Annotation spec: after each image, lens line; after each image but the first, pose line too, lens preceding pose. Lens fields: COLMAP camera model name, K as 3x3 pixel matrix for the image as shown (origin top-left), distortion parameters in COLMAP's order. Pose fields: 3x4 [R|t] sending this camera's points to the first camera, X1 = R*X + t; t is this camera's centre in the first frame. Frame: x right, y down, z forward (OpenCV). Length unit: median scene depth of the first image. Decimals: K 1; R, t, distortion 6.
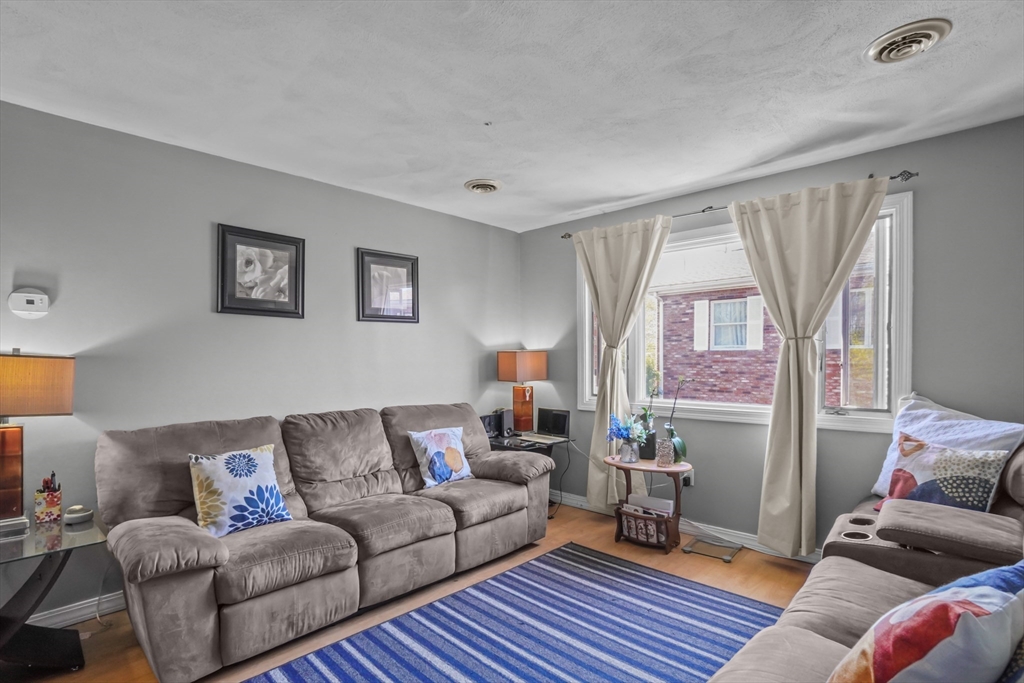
lens RADIAL K [[503.0, 0, 513.0], [0, 503.0, 365.2], [0, 0, 1]] dist [-0.001772, 0.000167]
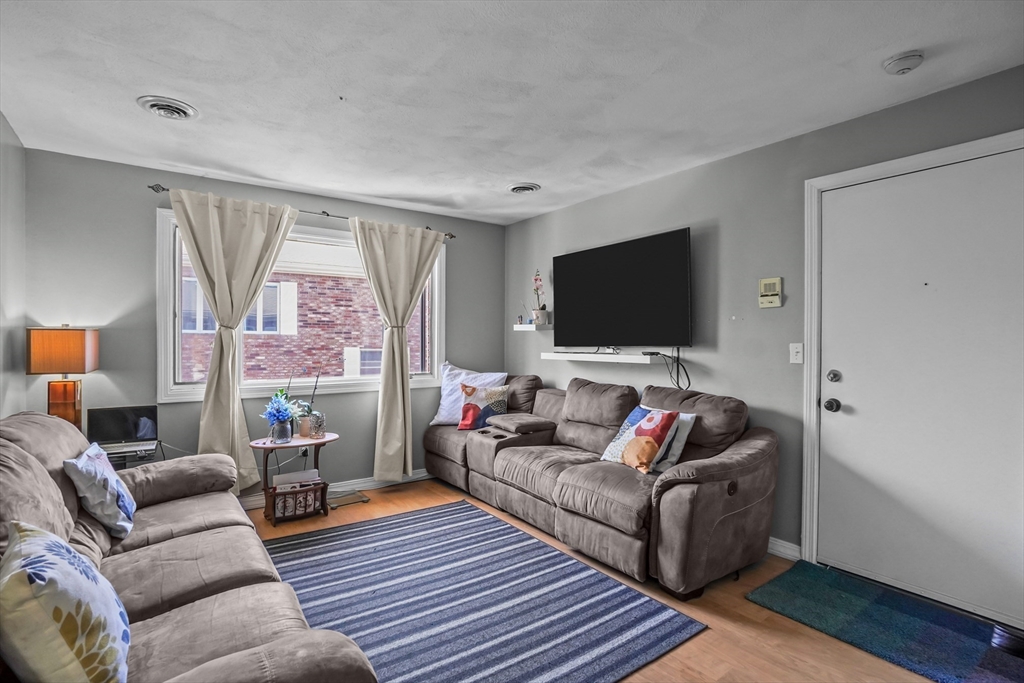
lens RADIAL K [[485.4, 0, 512.0], [0, 485.4, 341.5], [0, 0, 1]] dist [-0.025285, 0.021864]
pose [[0.215105, 0.003783, 0.976584, -0.672717], [0.012541, 0.999899, -0.006636, 0.000540], [-0.976510, 0.013674, 0.215036, 0.366982]]
